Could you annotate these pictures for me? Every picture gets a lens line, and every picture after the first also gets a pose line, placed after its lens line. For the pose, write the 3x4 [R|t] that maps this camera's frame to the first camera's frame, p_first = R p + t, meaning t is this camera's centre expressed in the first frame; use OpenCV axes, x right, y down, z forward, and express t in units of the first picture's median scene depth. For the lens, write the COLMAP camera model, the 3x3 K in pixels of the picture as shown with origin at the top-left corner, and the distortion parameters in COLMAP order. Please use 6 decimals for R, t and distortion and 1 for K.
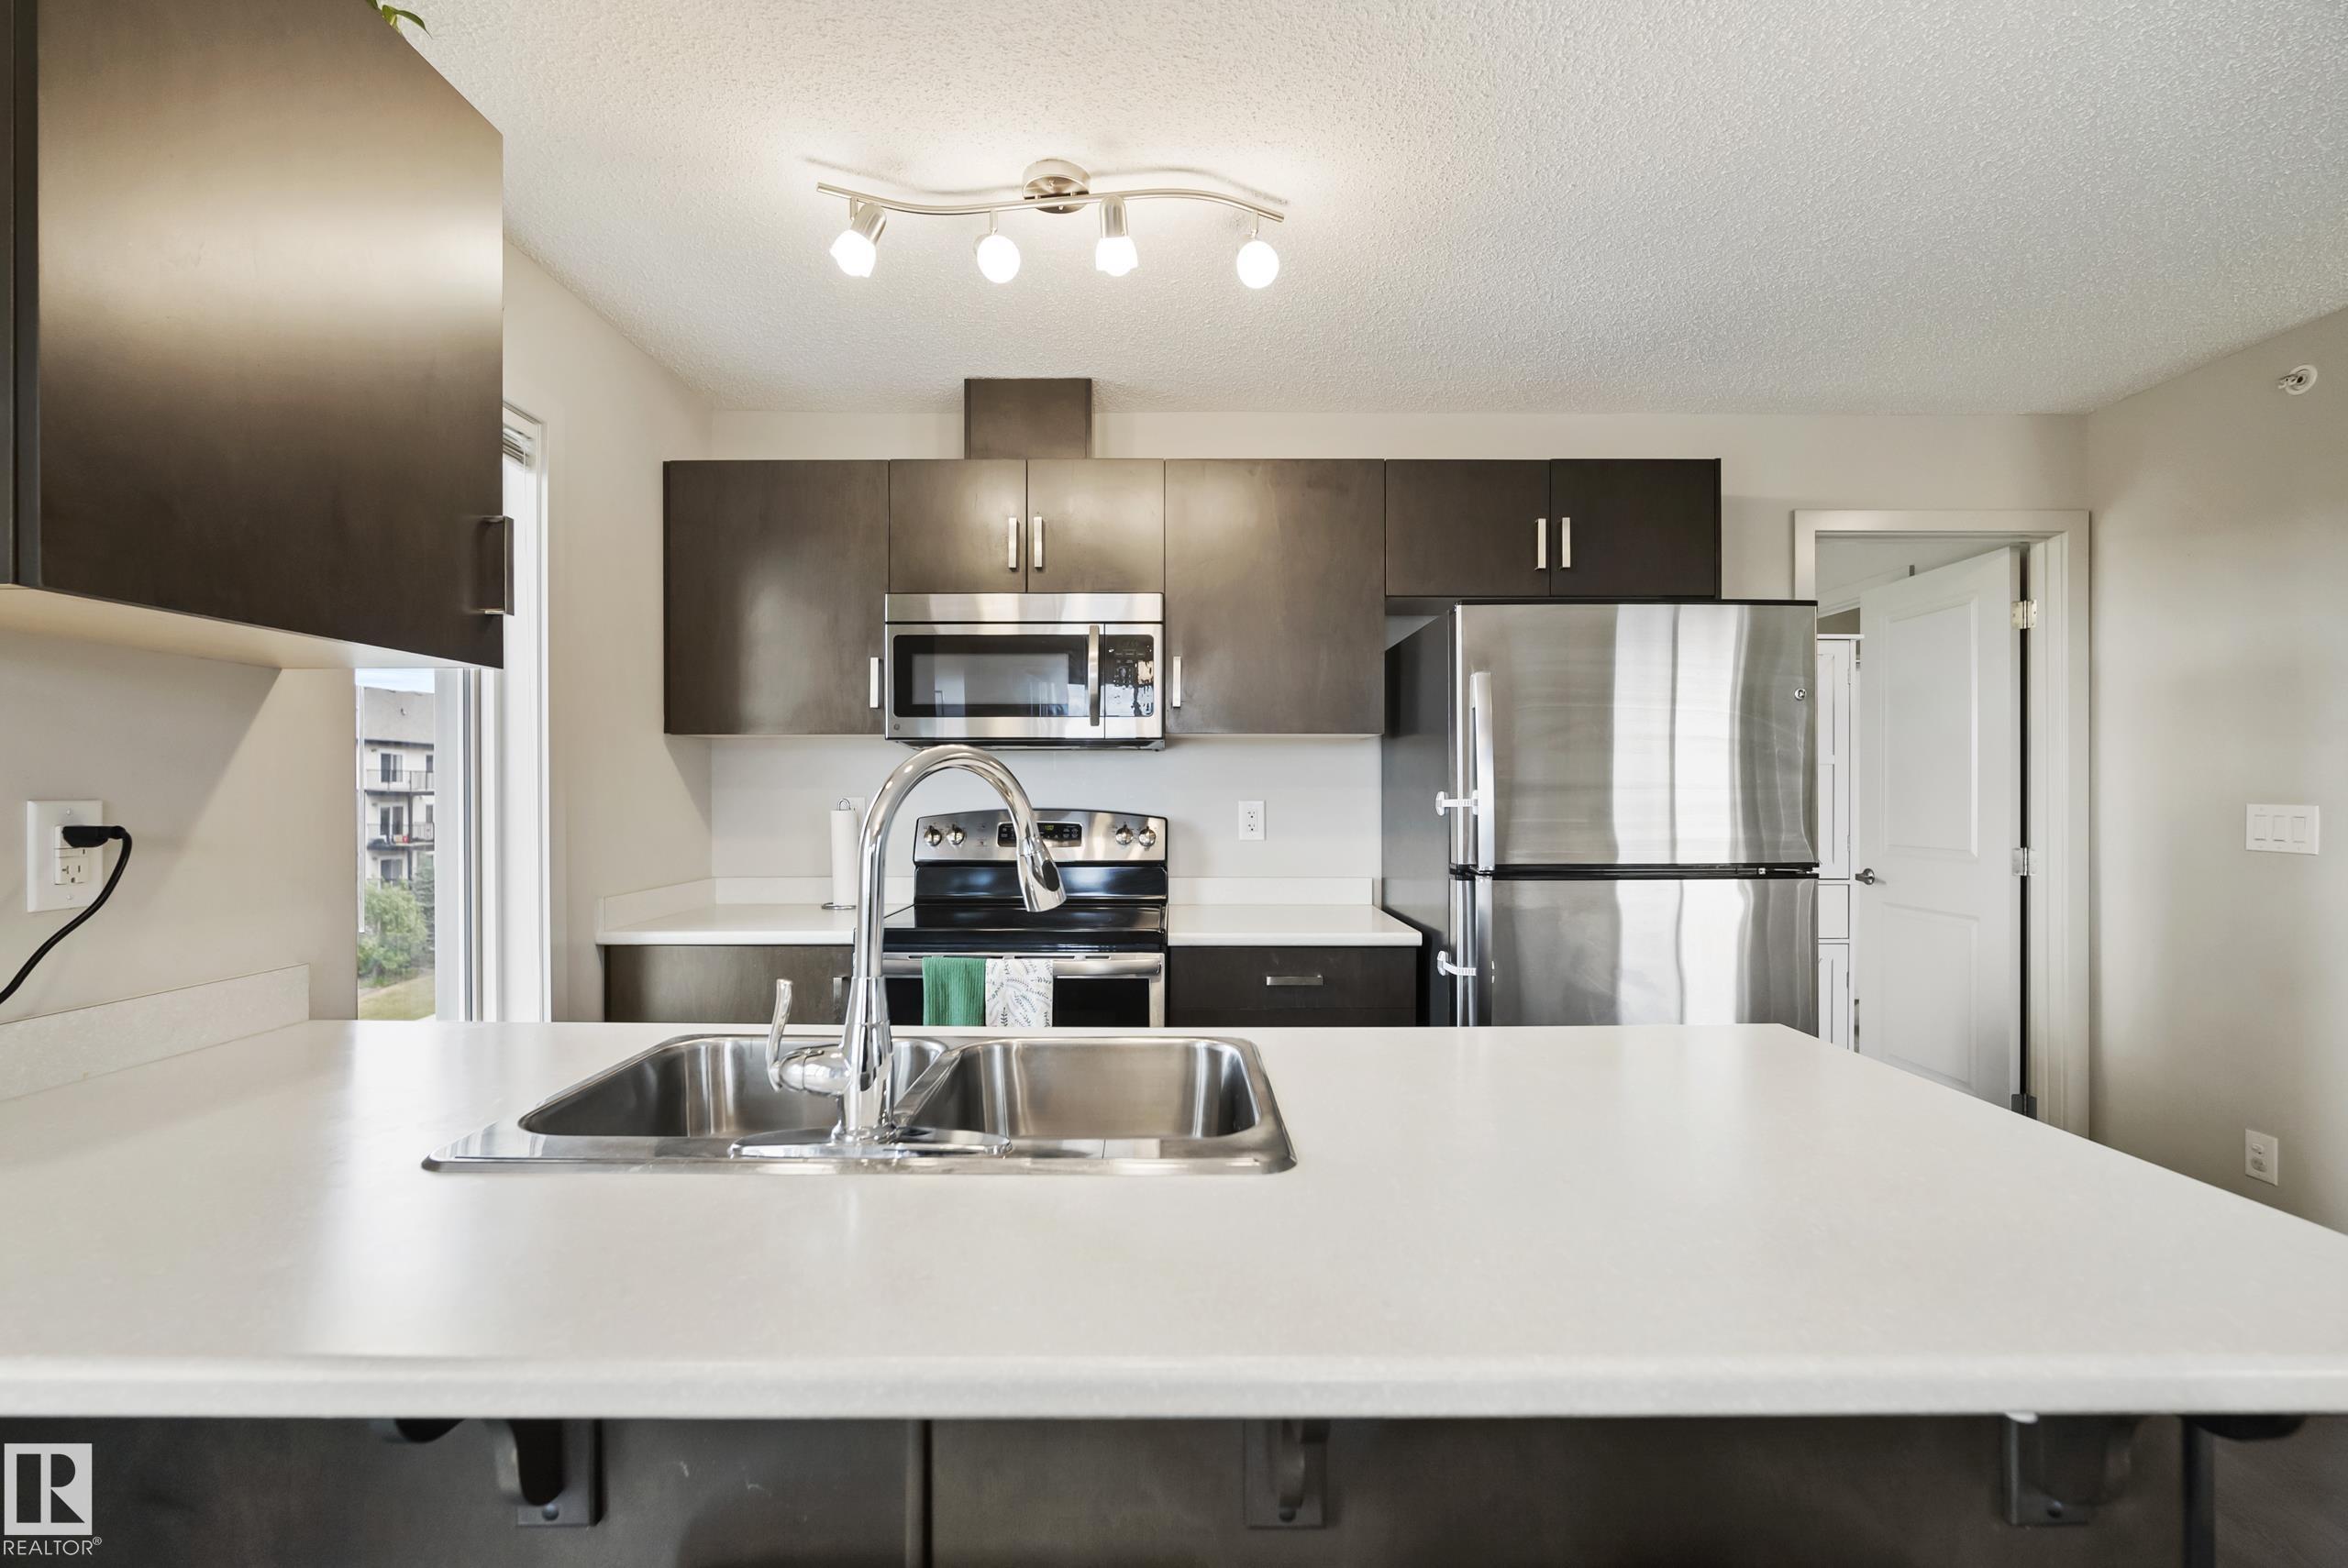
lens RADIAL K [[1043.3, 0, 1179.7], [0, 1043.3, 793.7], [0, 0, 1]] dist [-0.011199, 0.000004]
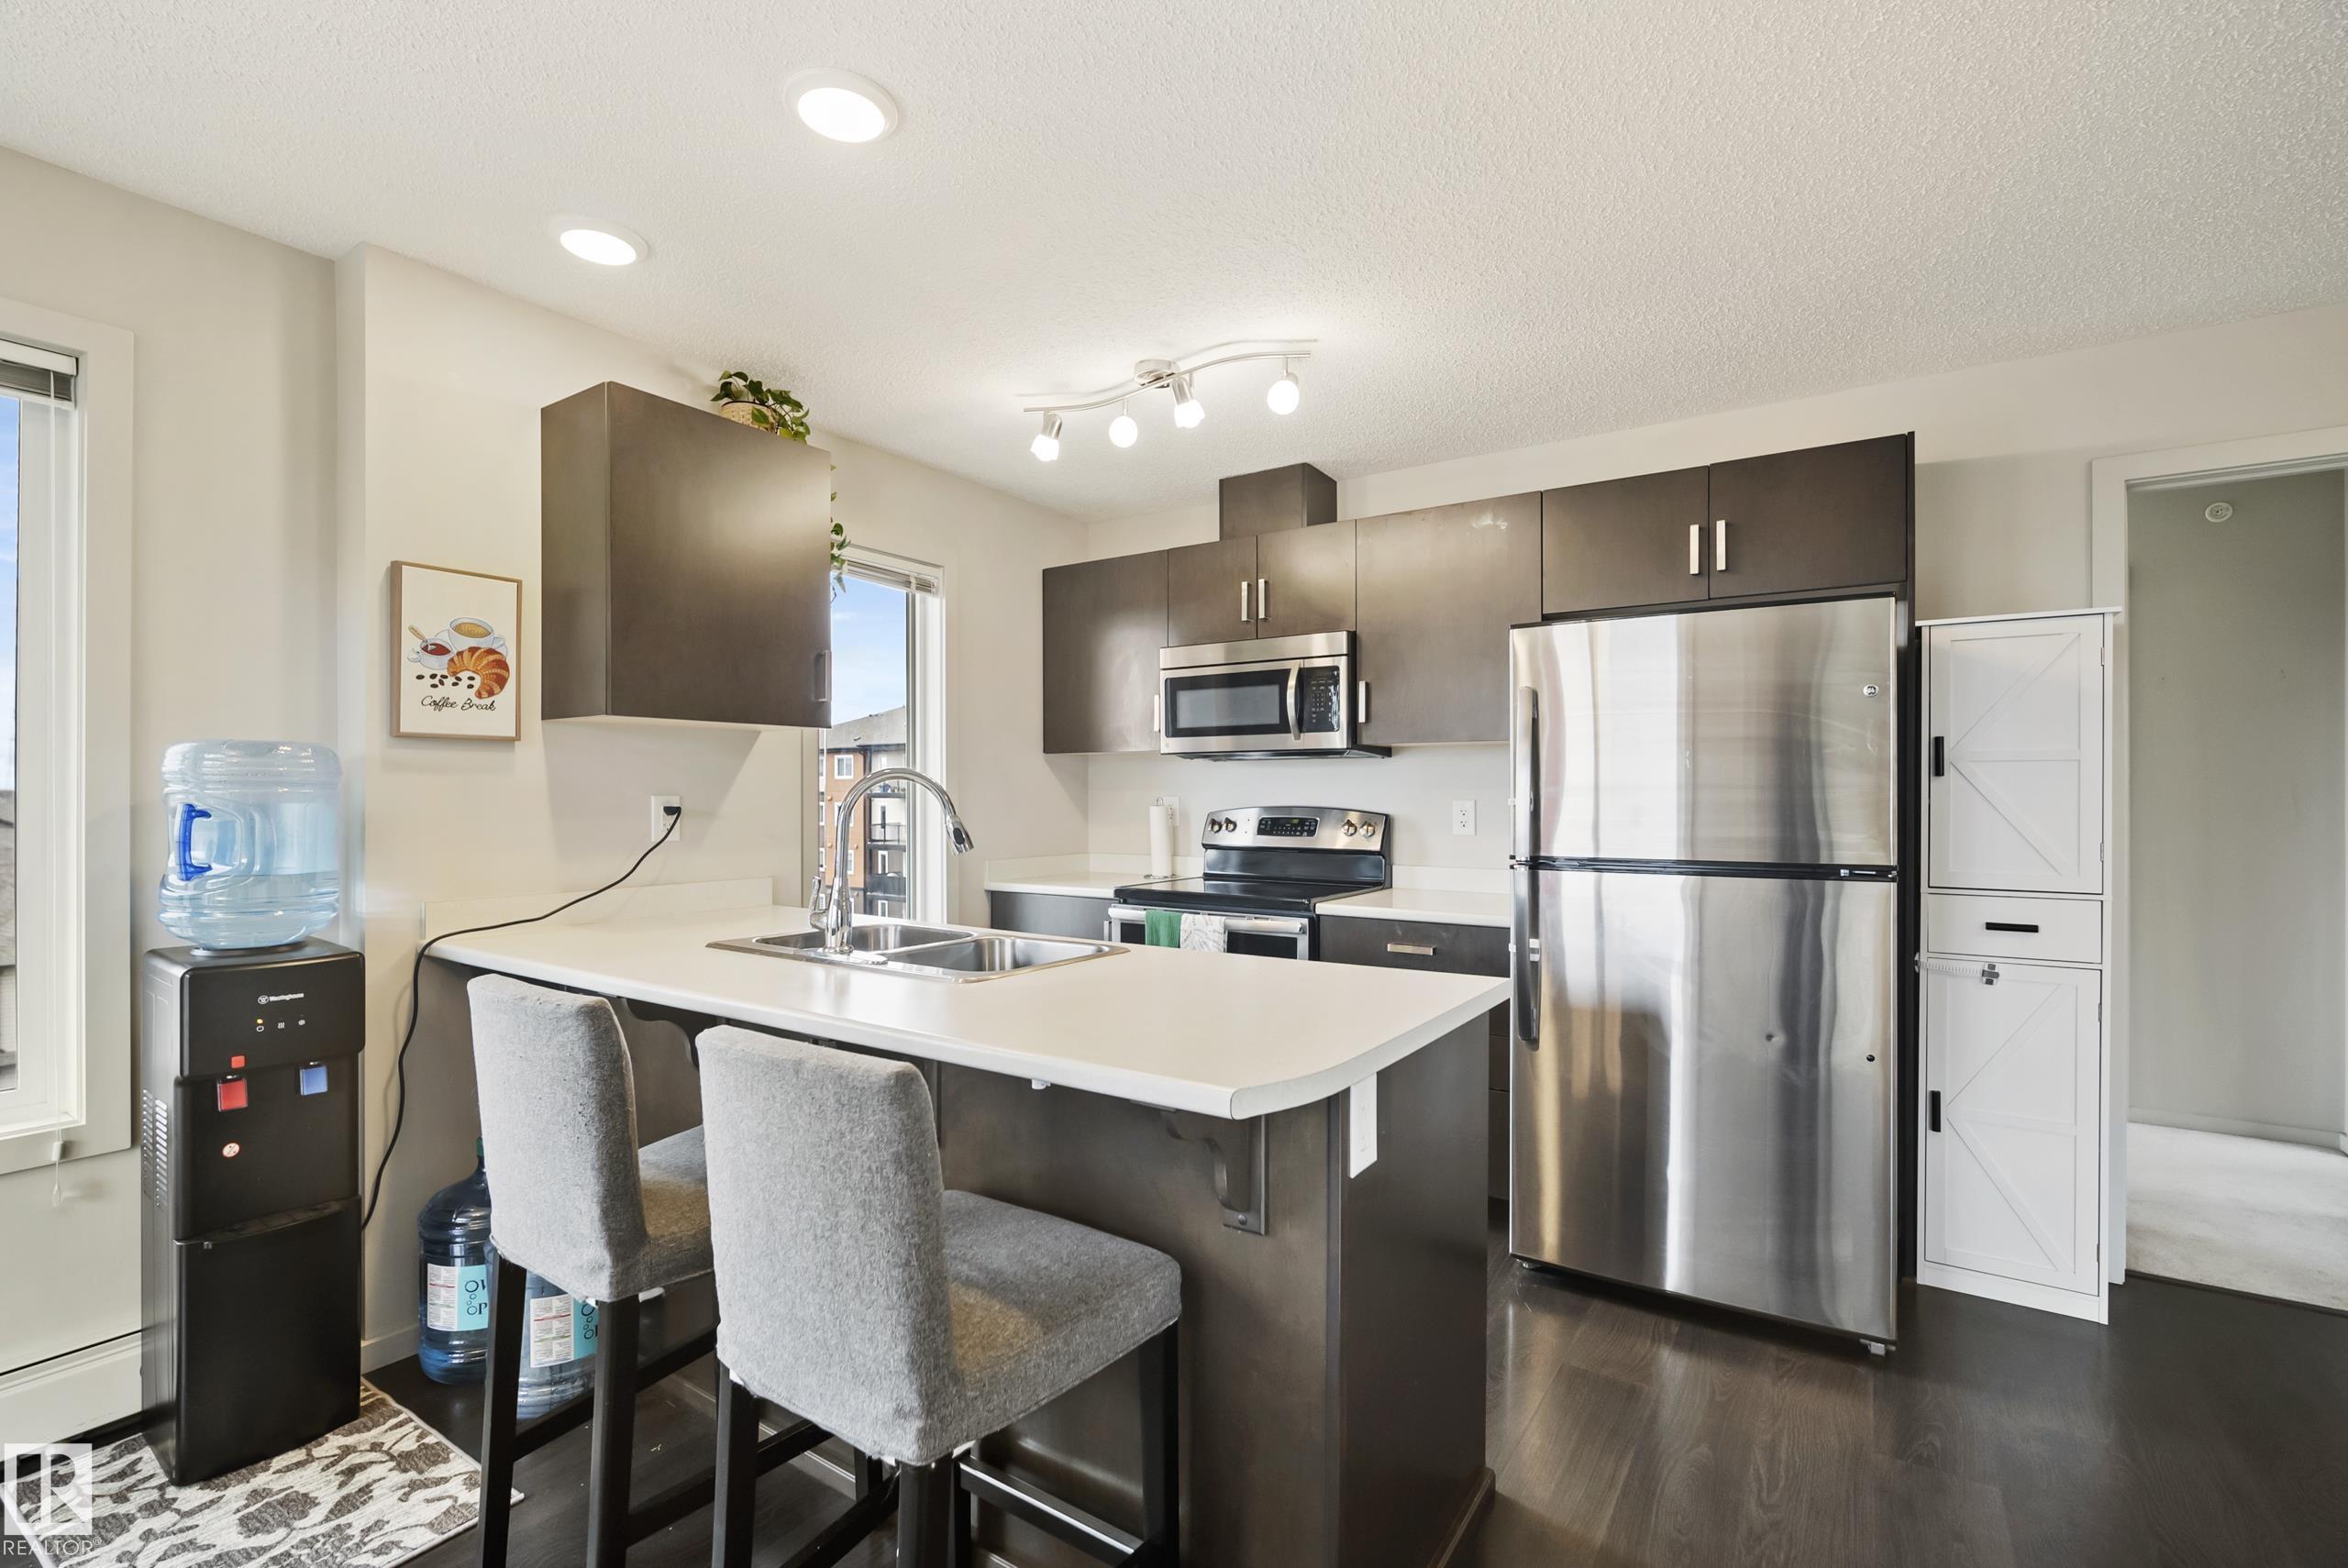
lens RADIAL K [[1035.1, 0, 1174.0], [0, 1035.1, 784.0], [0, 0, 1]] dist [-0.008826, 0.000357]
pose [[0.827563, -0.002857, -0.561366, 0.499779], [-0.002172, 0.999963, -0.008290, -0.001128], [0.561369, 0.008080, 0.827526, -0.122001]]
